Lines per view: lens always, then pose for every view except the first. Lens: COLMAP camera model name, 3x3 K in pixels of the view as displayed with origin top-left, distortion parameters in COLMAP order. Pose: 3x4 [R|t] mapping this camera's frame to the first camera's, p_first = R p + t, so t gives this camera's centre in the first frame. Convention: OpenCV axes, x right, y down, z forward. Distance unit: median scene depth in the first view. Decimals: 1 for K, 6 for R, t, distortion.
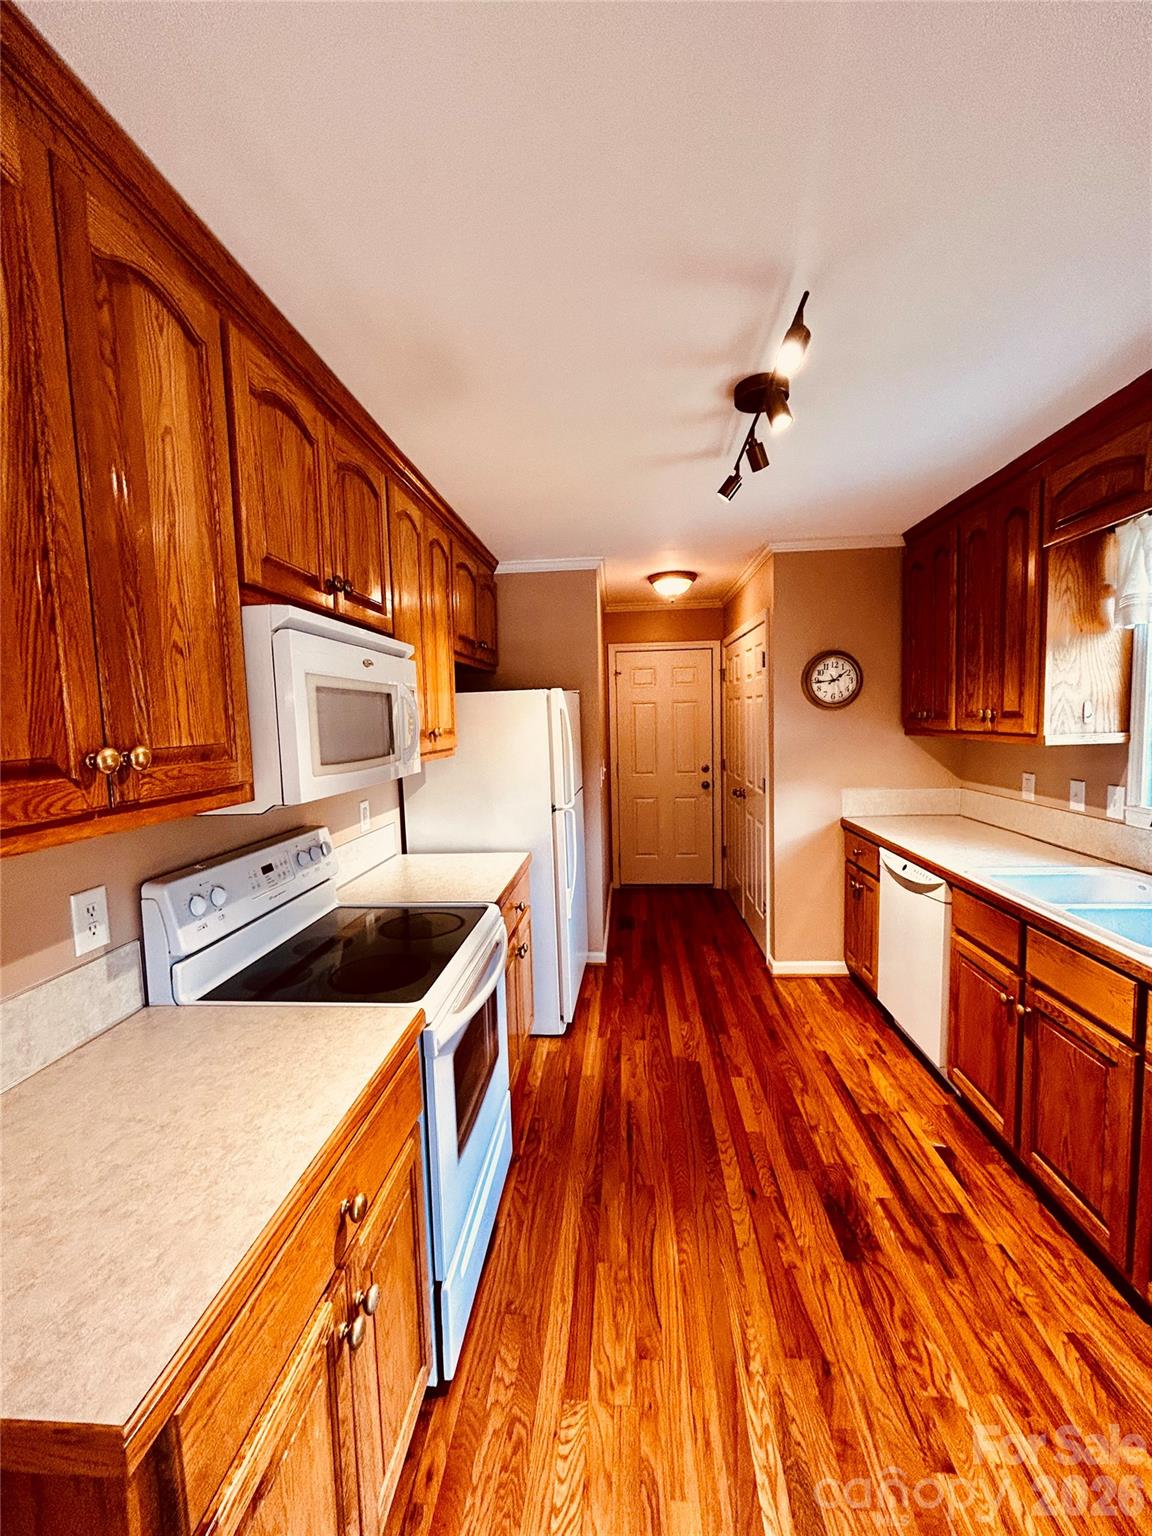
lens RADIAL K [[626.4, 0, 583.6], [0, 626.4, 772.0], [0, 0, 1]] dist [0.002022, 0.000004]
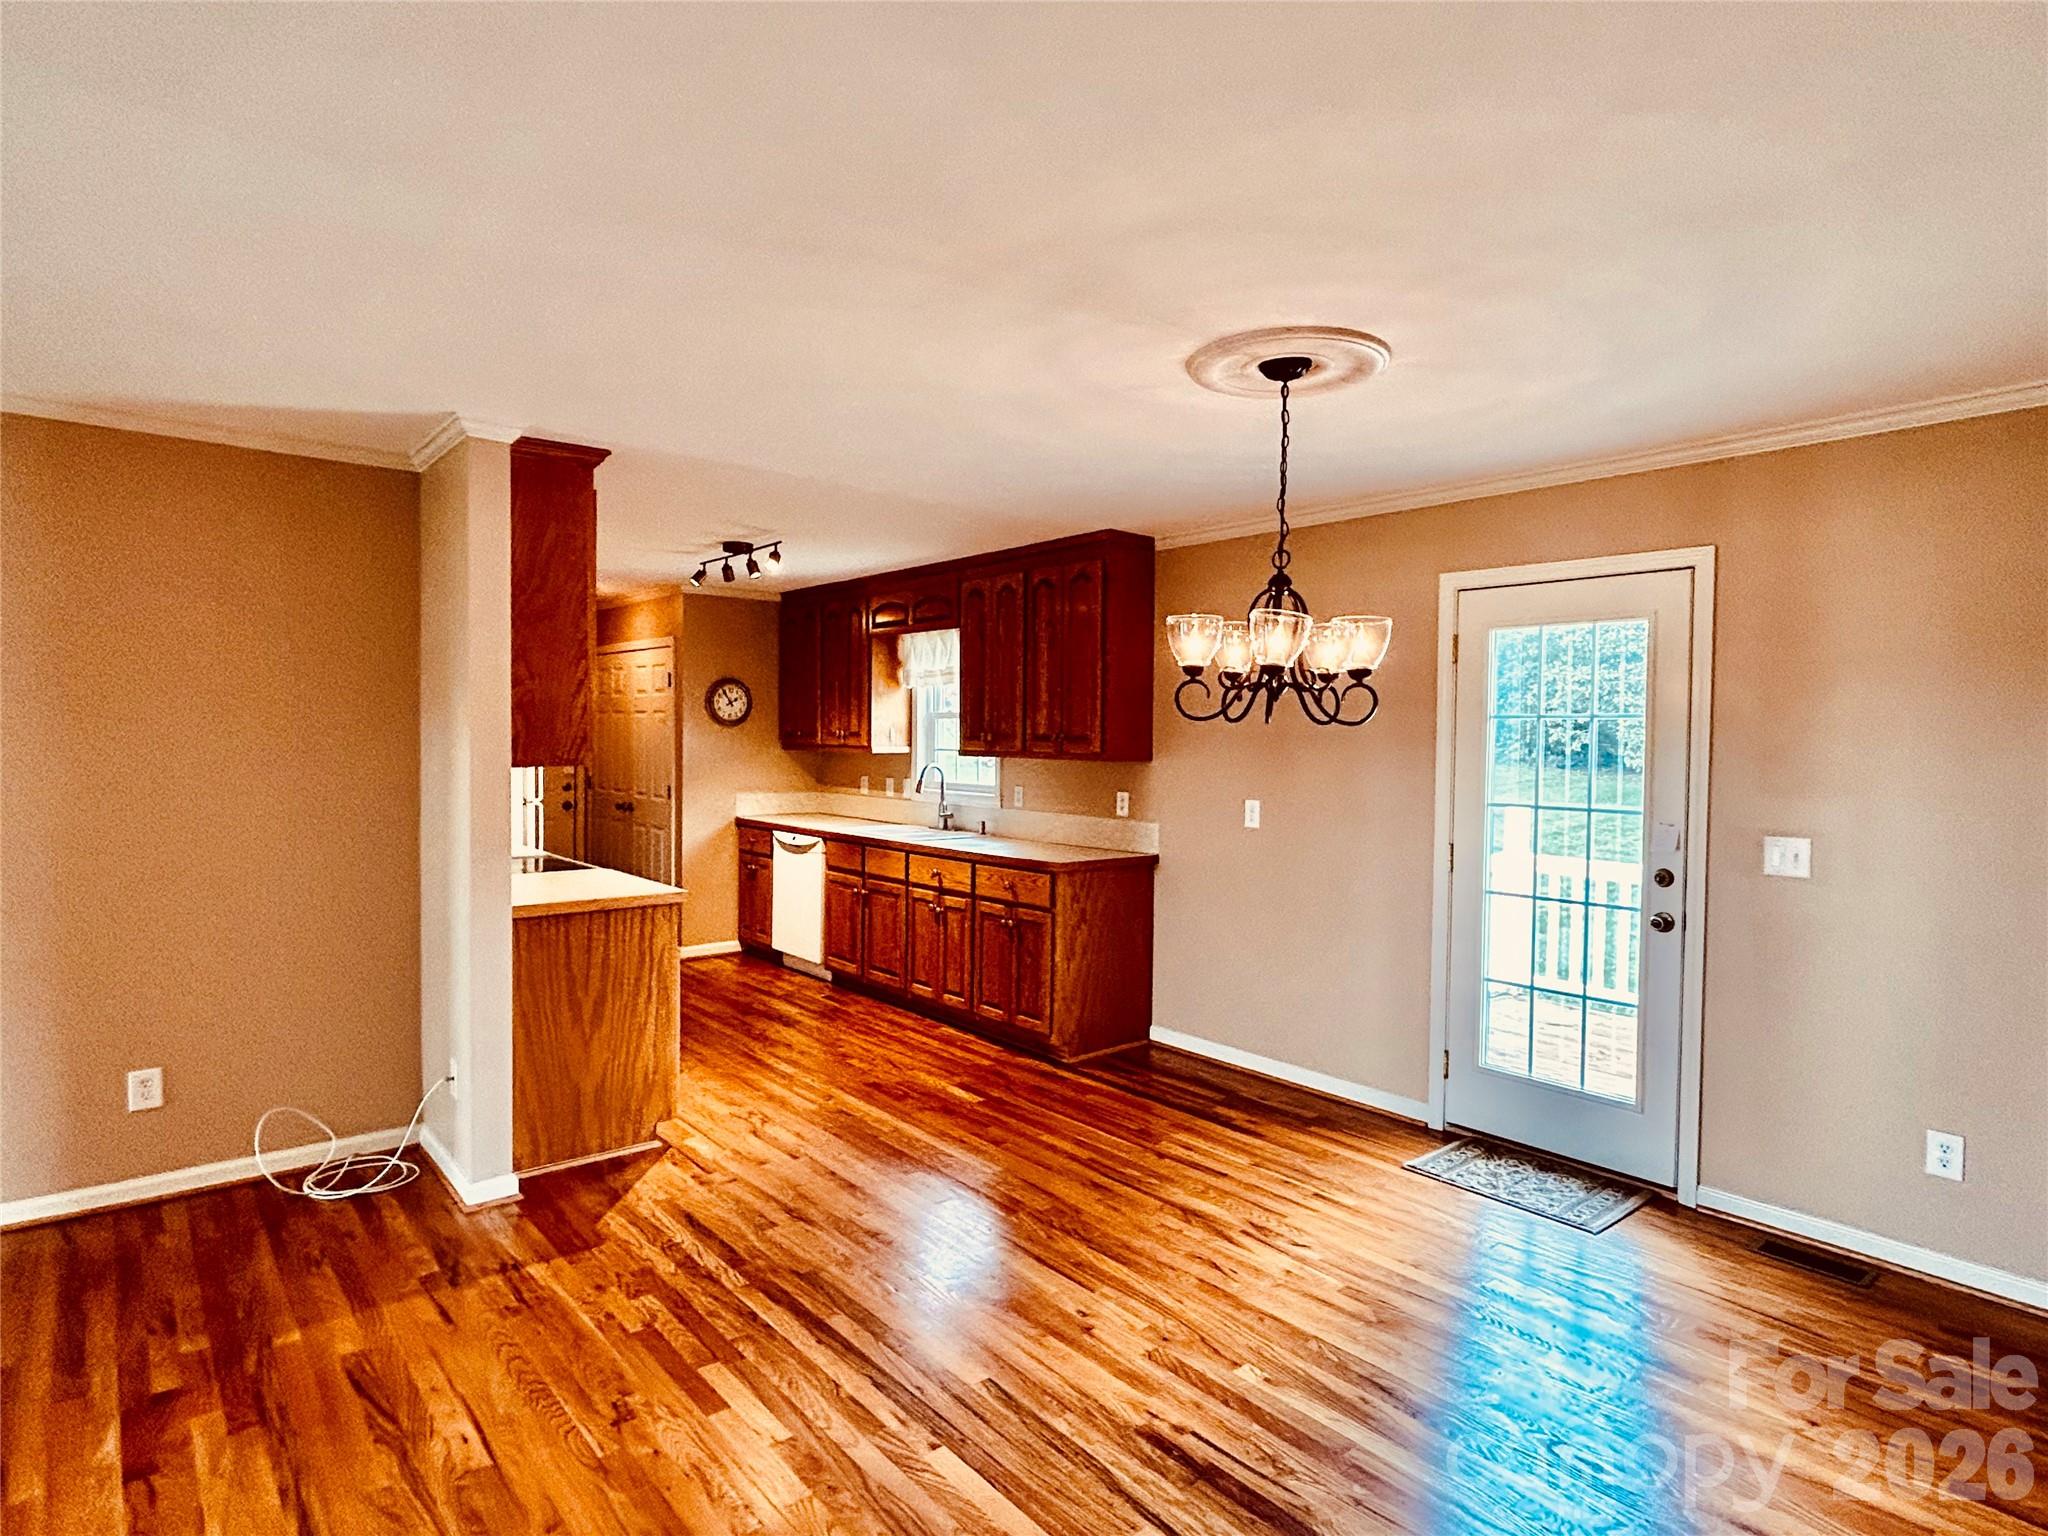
lens RADIAL K [[1102.7, 0, 1019.6], [0, 1102.7, 751.5], [0, 0, 1]] dist [-0.001107, -0.002210]
pose [[0.725149, 0.028433, 0.688005, -0.888917], [0.026579, 0.997247, -0.069227, 0.148745], [-0.688079, 0.068487, 0.722397, -1.237056]]
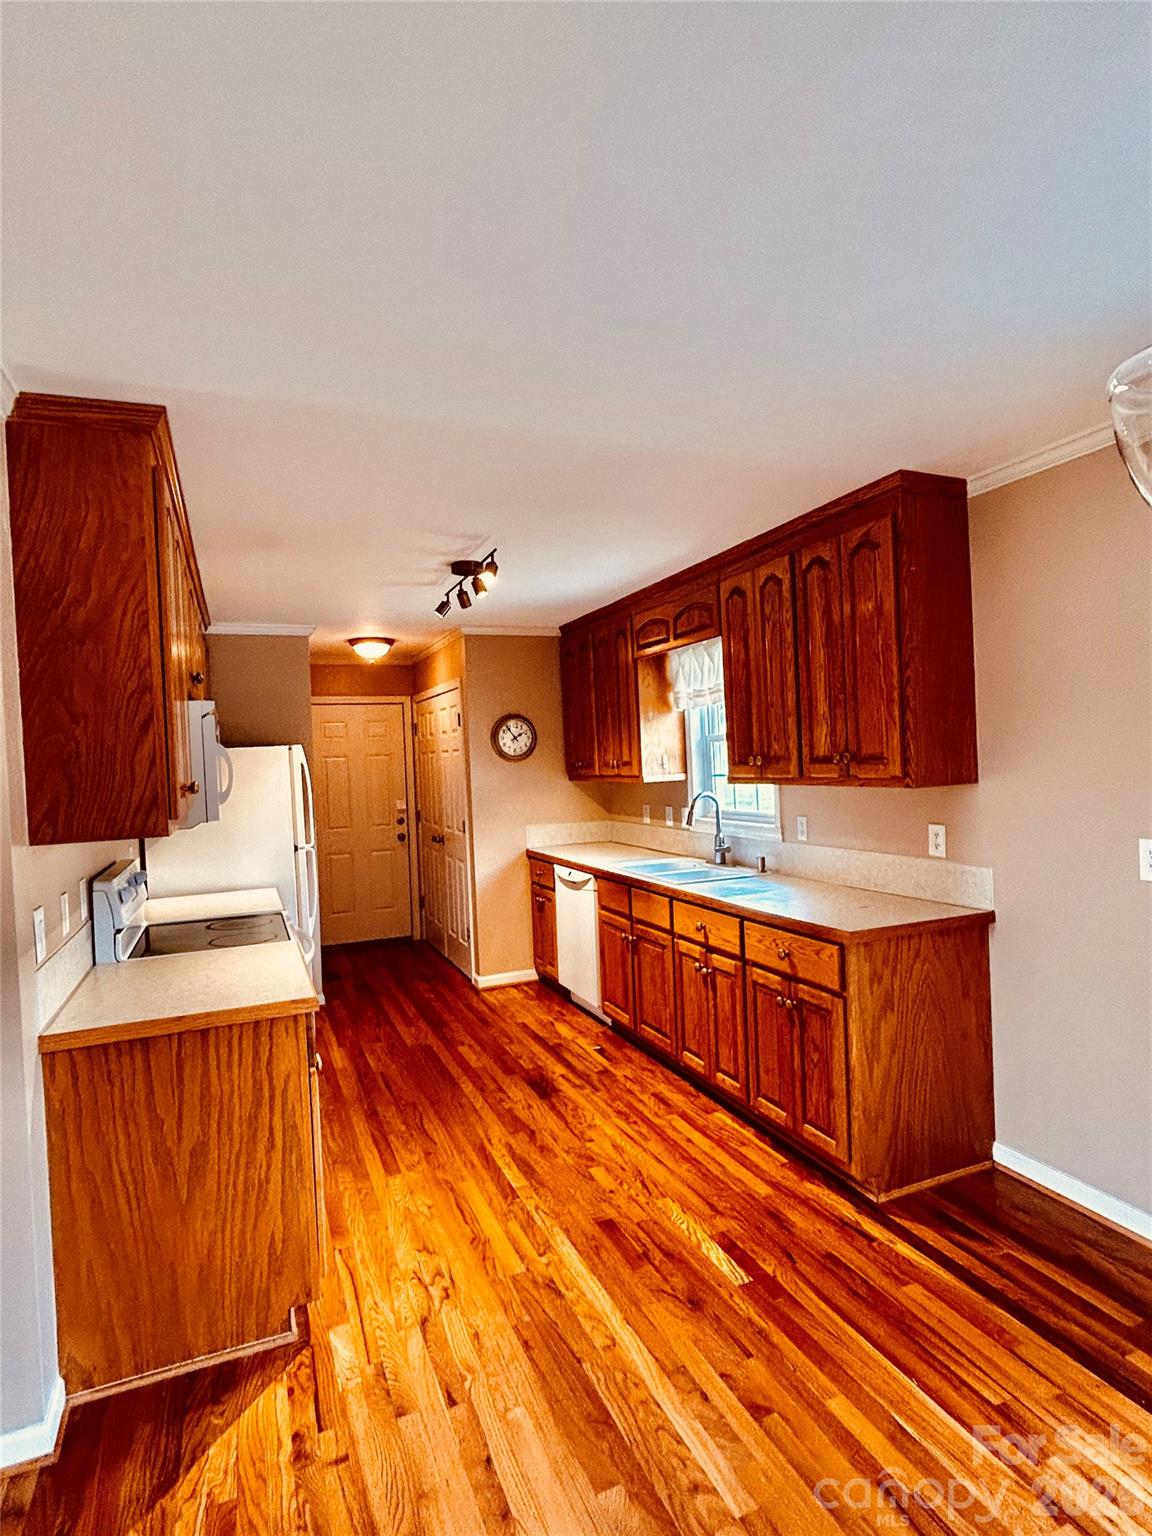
lens RADIAL K [[827.0, 0, 582.7], [0, 827.0, 771.5], [0, 0, 1]] dist [-0.001107, -0.002210]
pose [[0.895082, -0.014503, 0.445666, -0.287312], [0.054479, 0.995540, -0.077018, 0.072327], [-0.442561, 0.093217, 0.891880, -0.695598]]
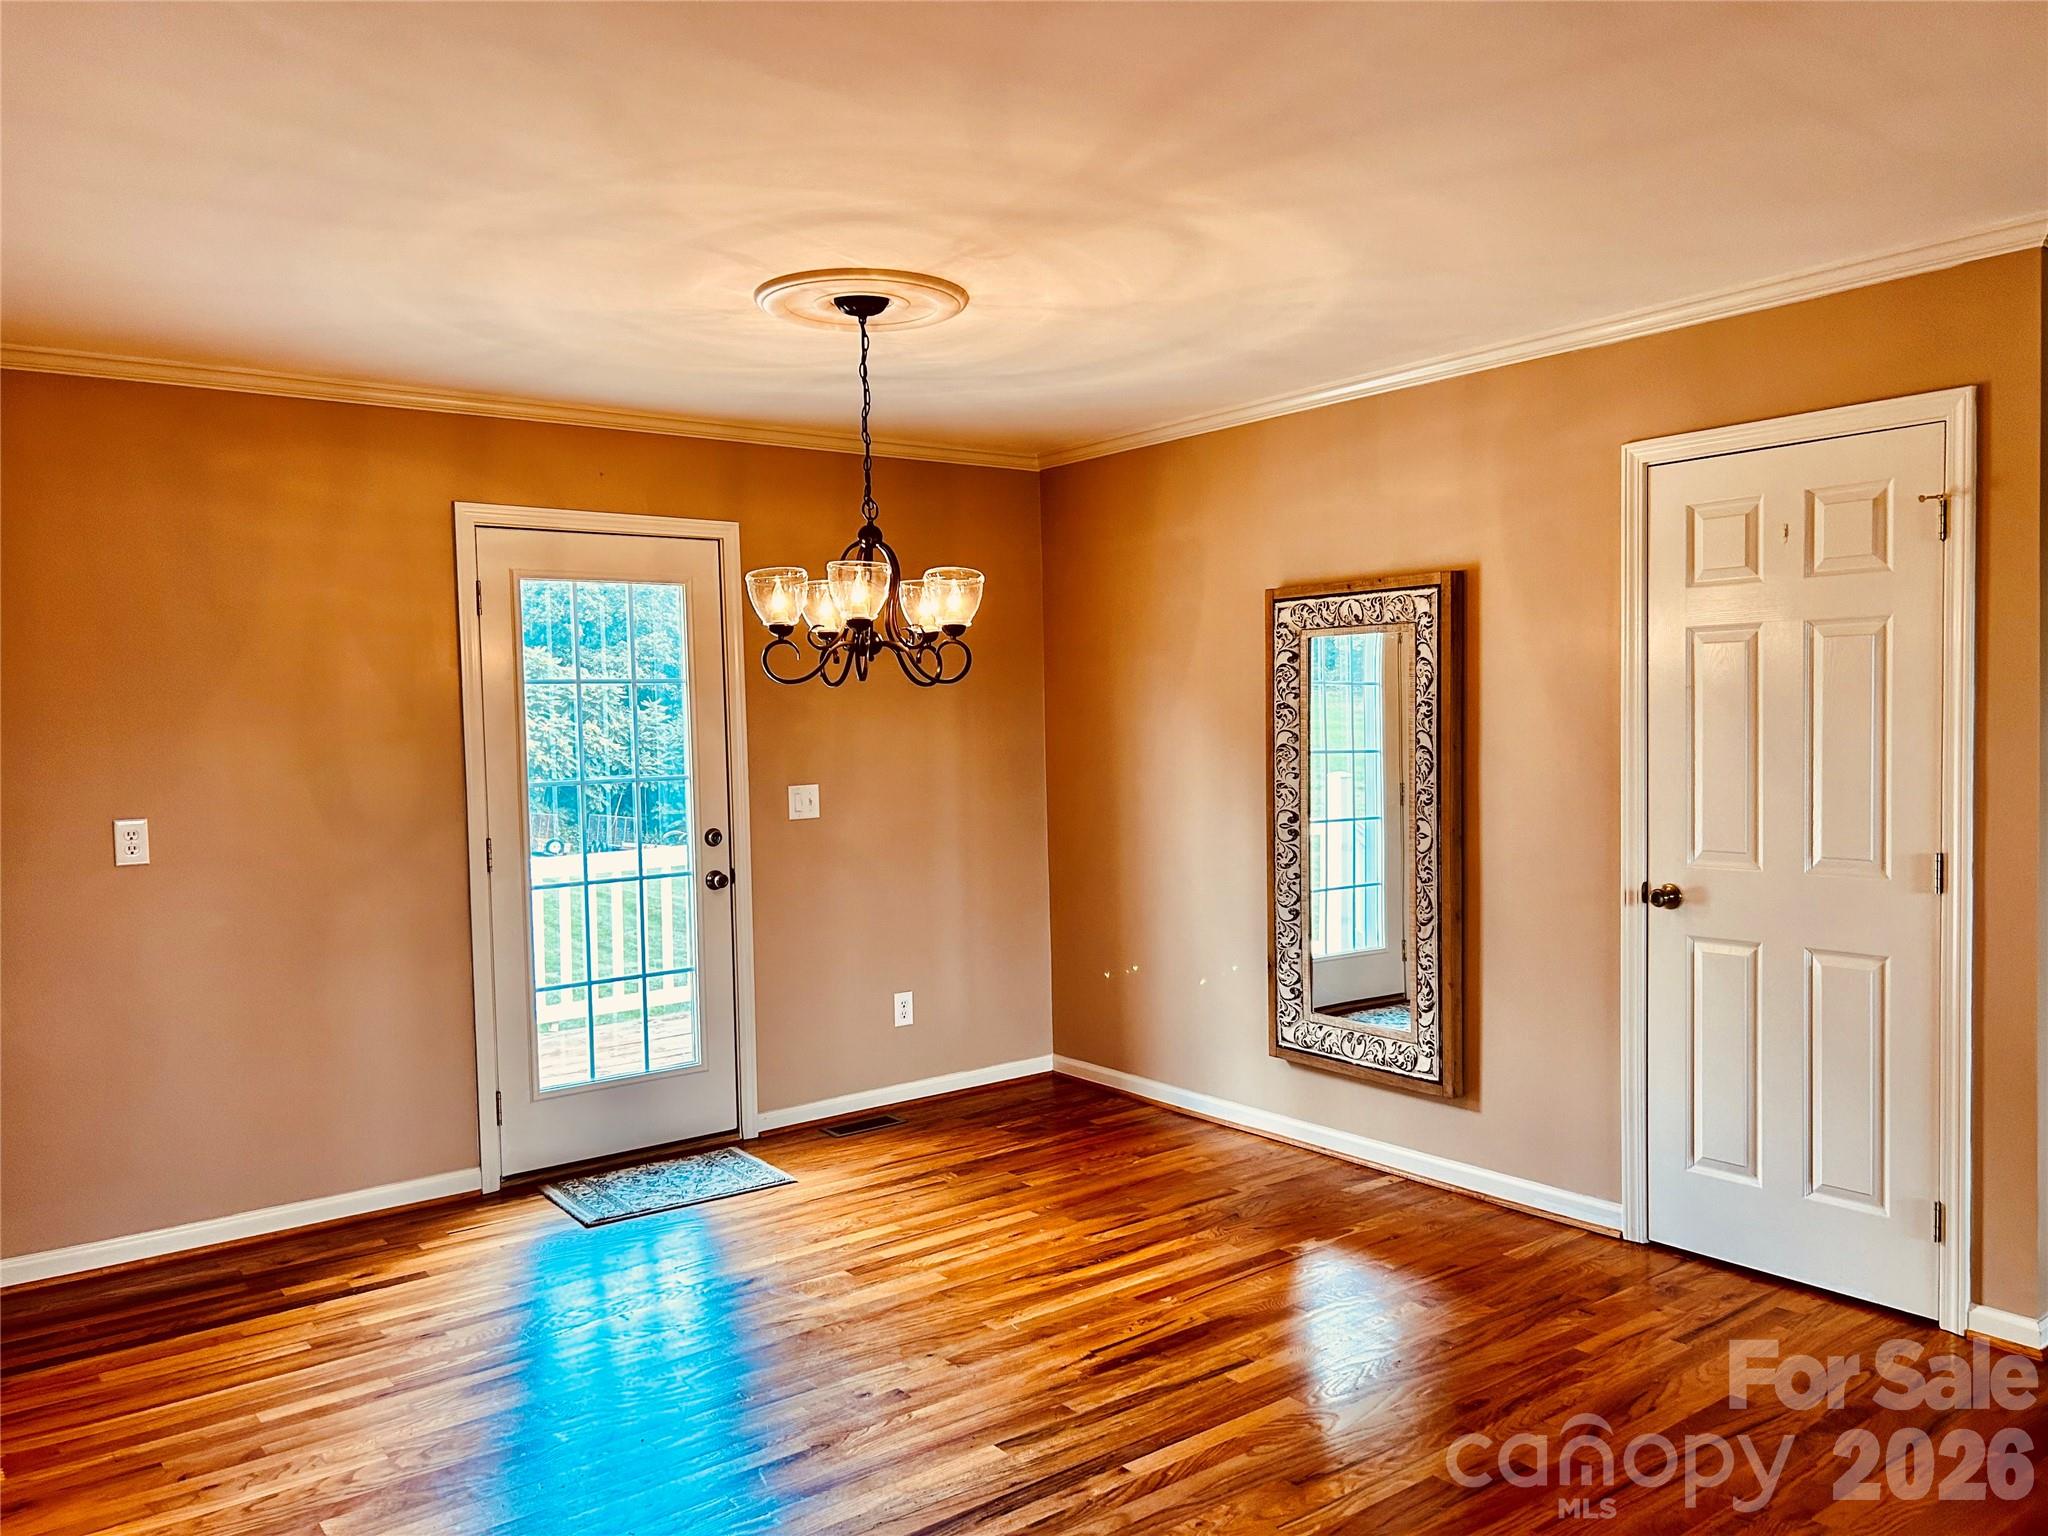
lens RADIAL K [[1550.9, 0, 1027.5], [0, 1550.9, 783.9], [0, 0, 1]] dist [0.040361, -0.034800]
pose [[-0.659053, 0.006059, 0.752072, -1.133951], [0.104903, 0.990933, 0.083945, 0.037524], [-0.744744, 0.134219, -0.653713, 0.217349]]
